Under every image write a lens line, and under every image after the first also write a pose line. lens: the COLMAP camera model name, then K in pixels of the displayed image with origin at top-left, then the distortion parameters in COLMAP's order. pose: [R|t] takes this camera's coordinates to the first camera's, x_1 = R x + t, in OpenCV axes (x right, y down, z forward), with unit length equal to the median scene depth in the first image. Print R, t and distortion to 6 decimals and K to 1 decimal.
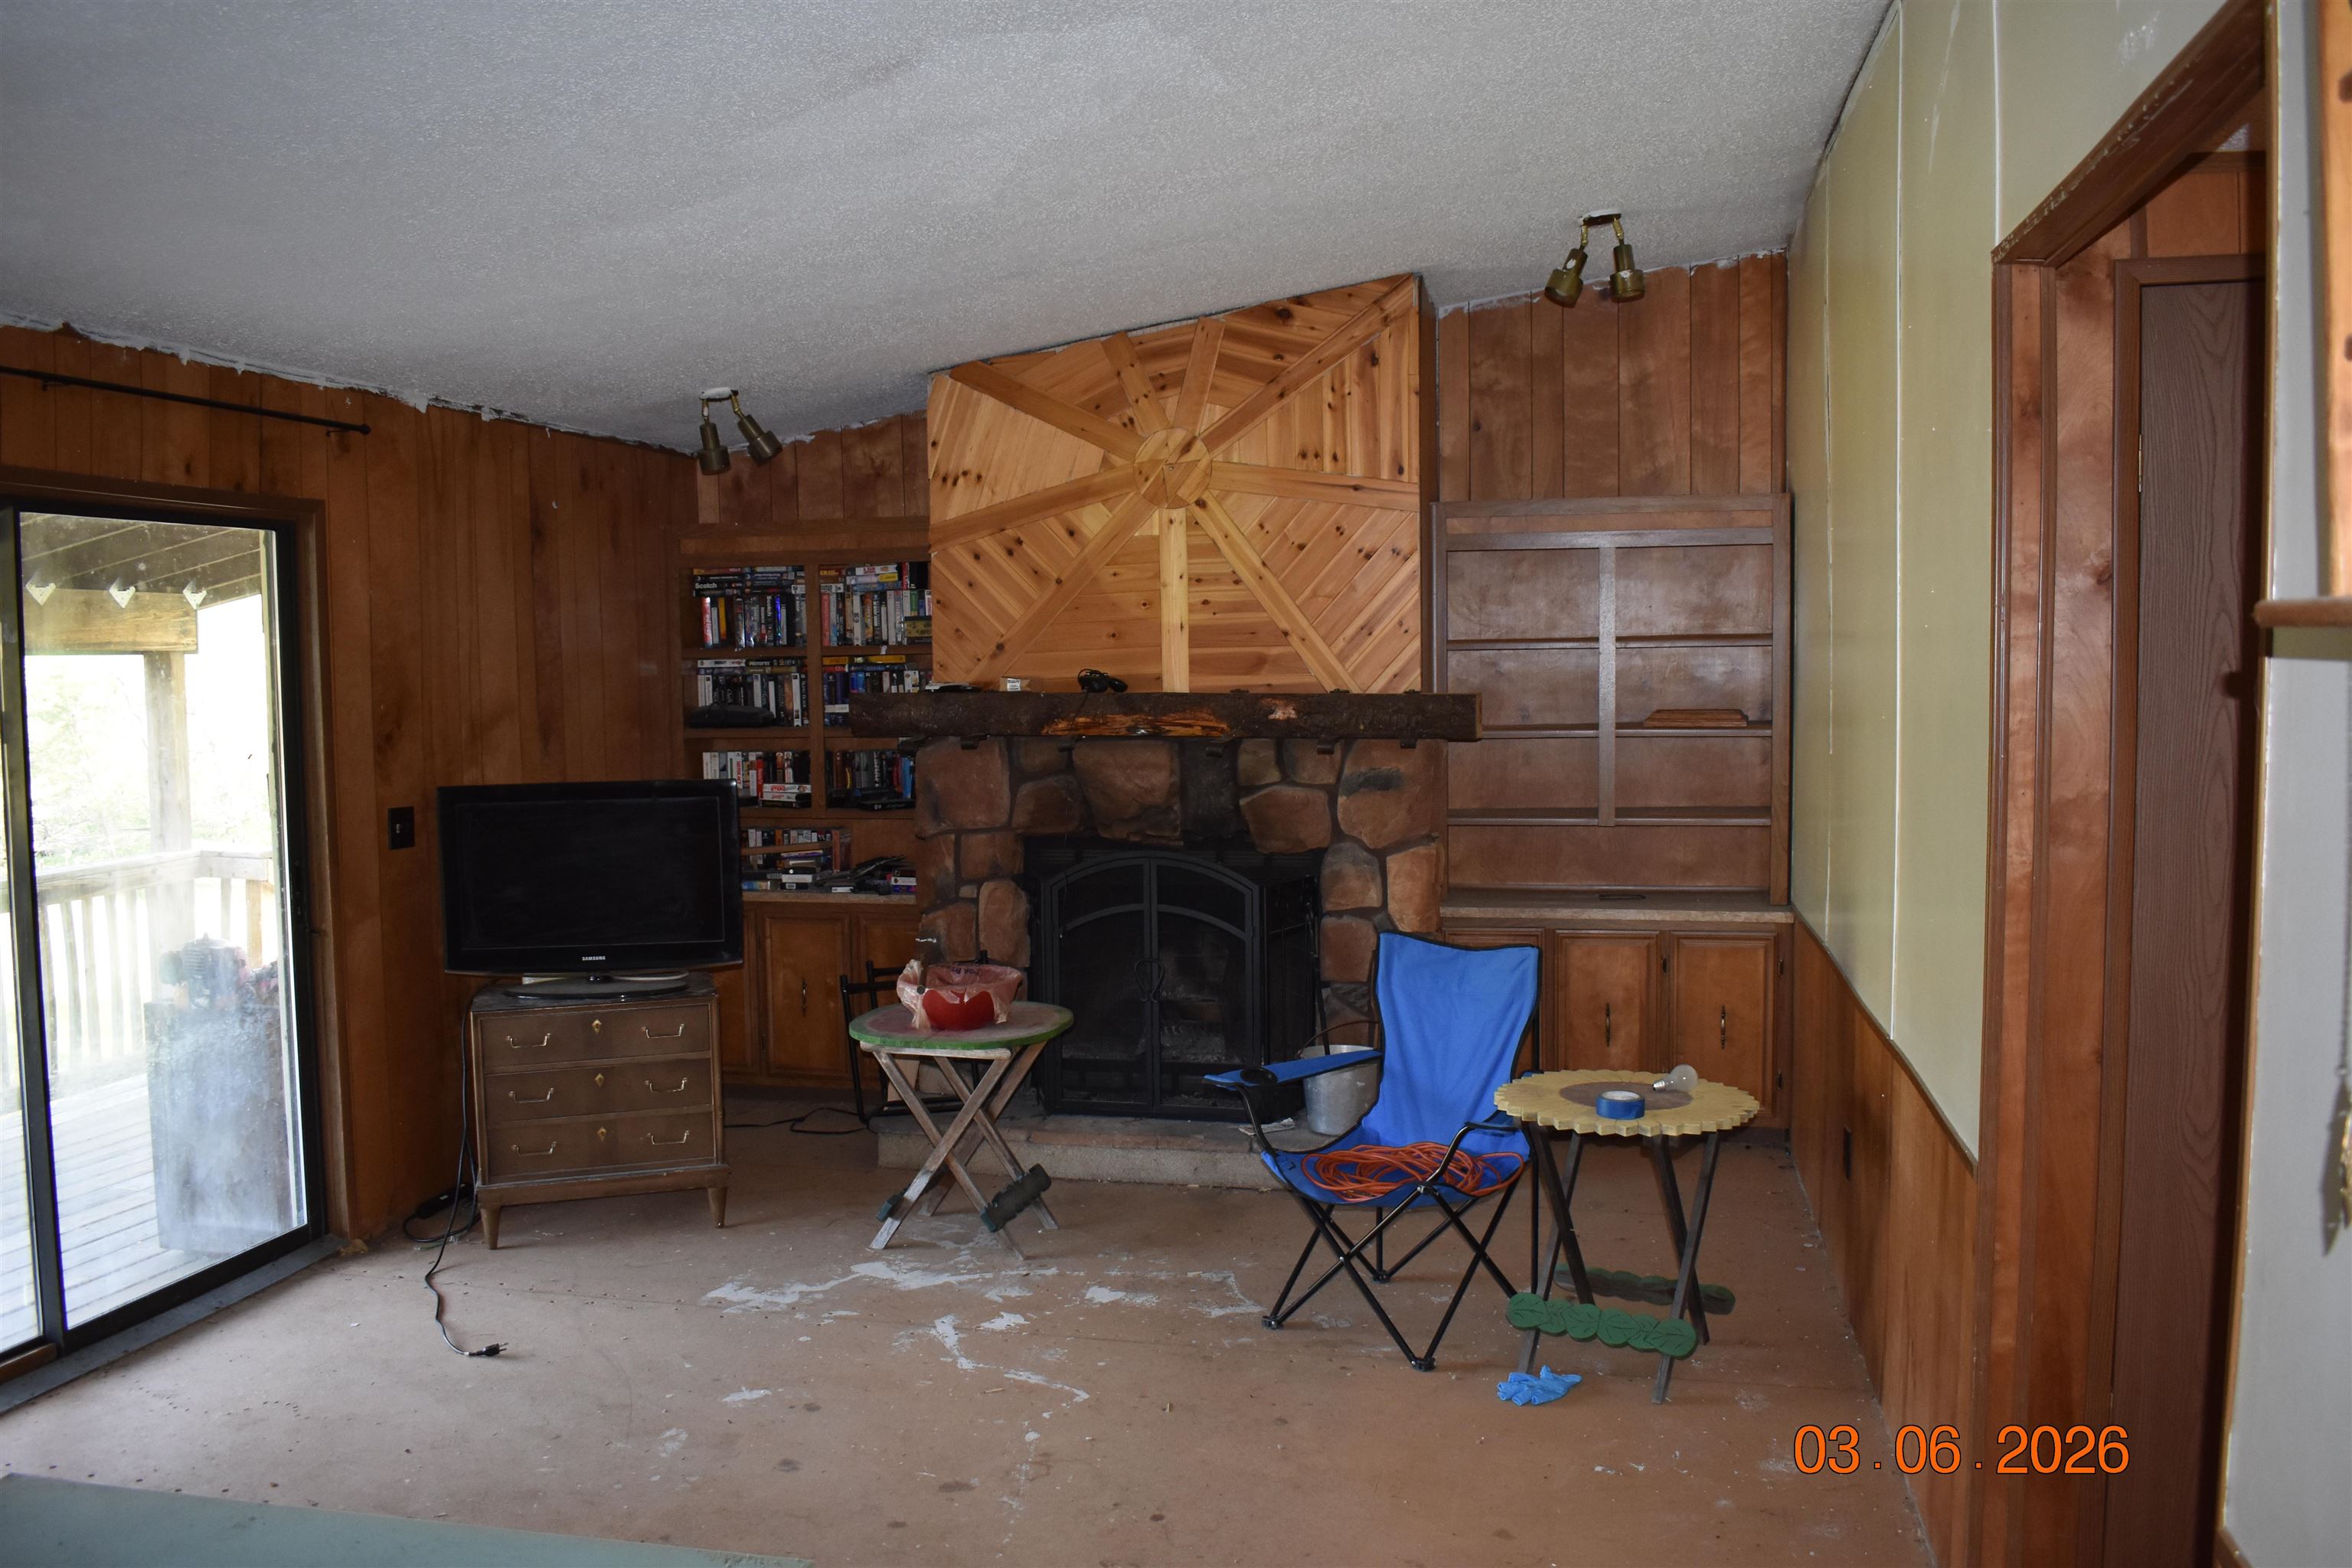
lens RADIAL K [[1785.2, 0, 1168.1], [0, 1785.2, 788.9], [0, 0, 1]] dist [-0.096242, 0.014321]
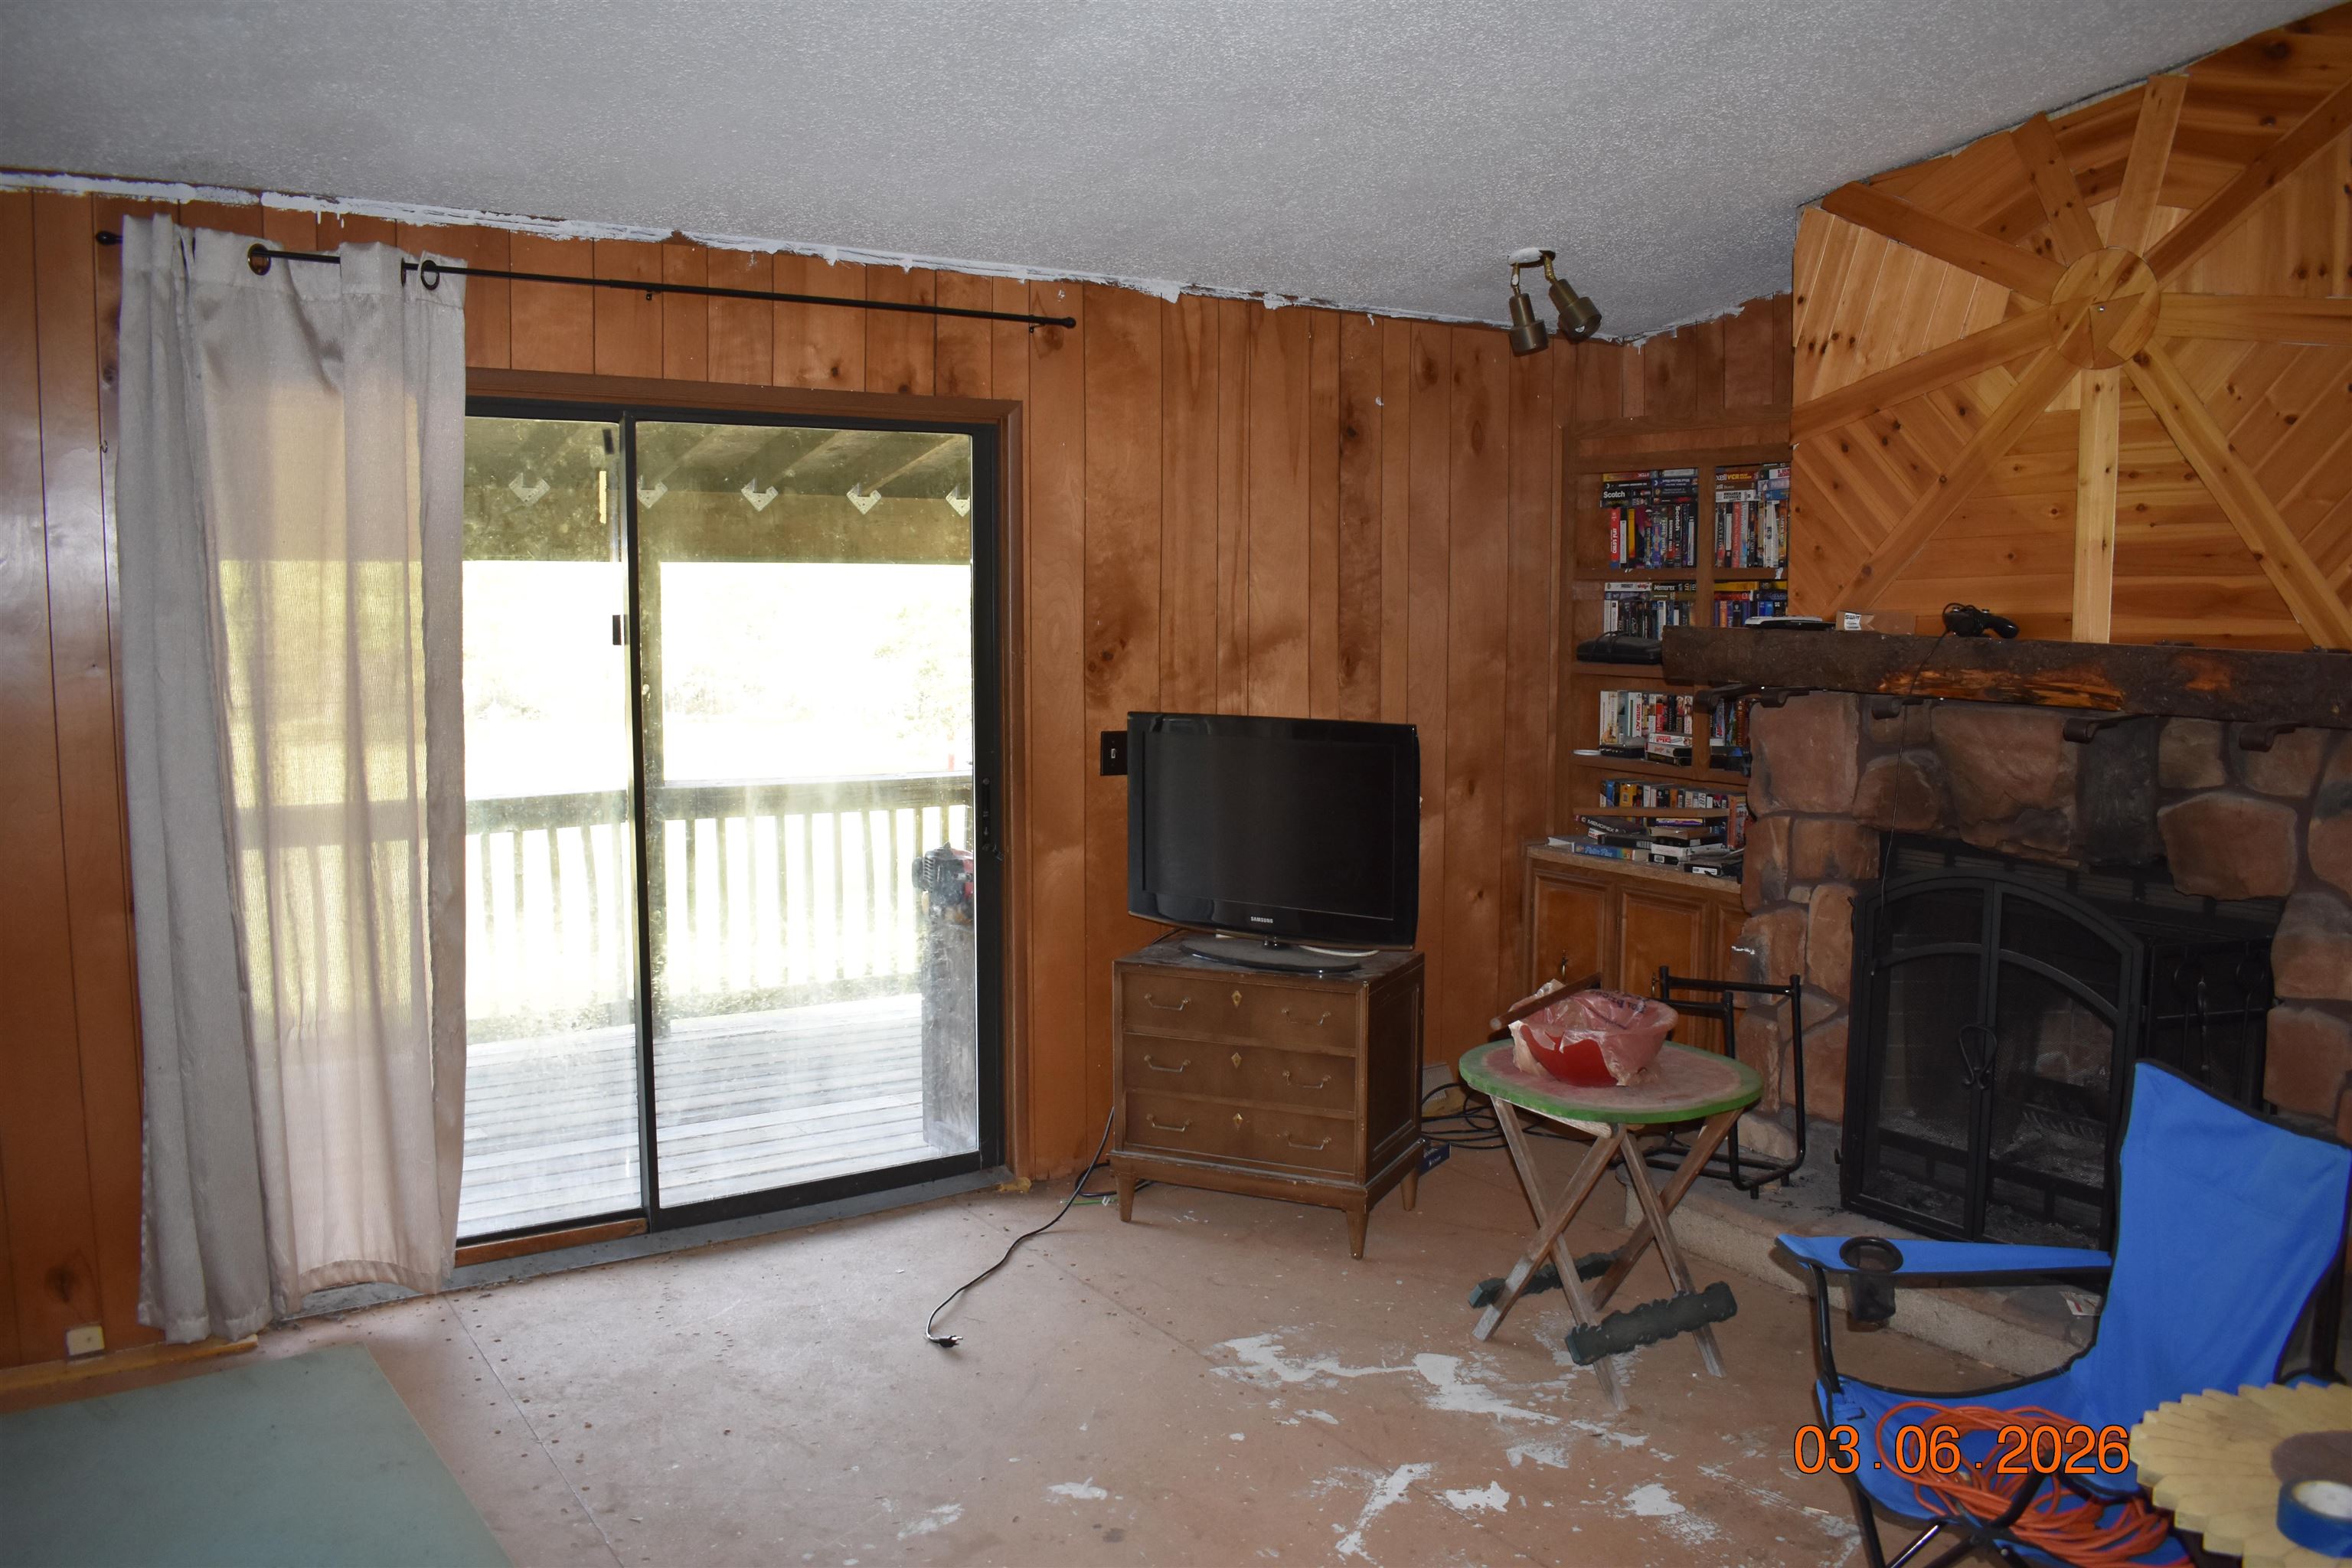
lens RADIAL K [[1785.2, 0, 1168.1], [0, 1785.2, 788.9], [0, 0, 1]] dist [-0.096242, 0.014321]
pose [[0.739293, 0.089255, -0.667443, 0.195753], [-0.062090, 0.995990, 0.064416, -0.019452], [0.670515, -0.006181, 0.741870, 0.281258]]
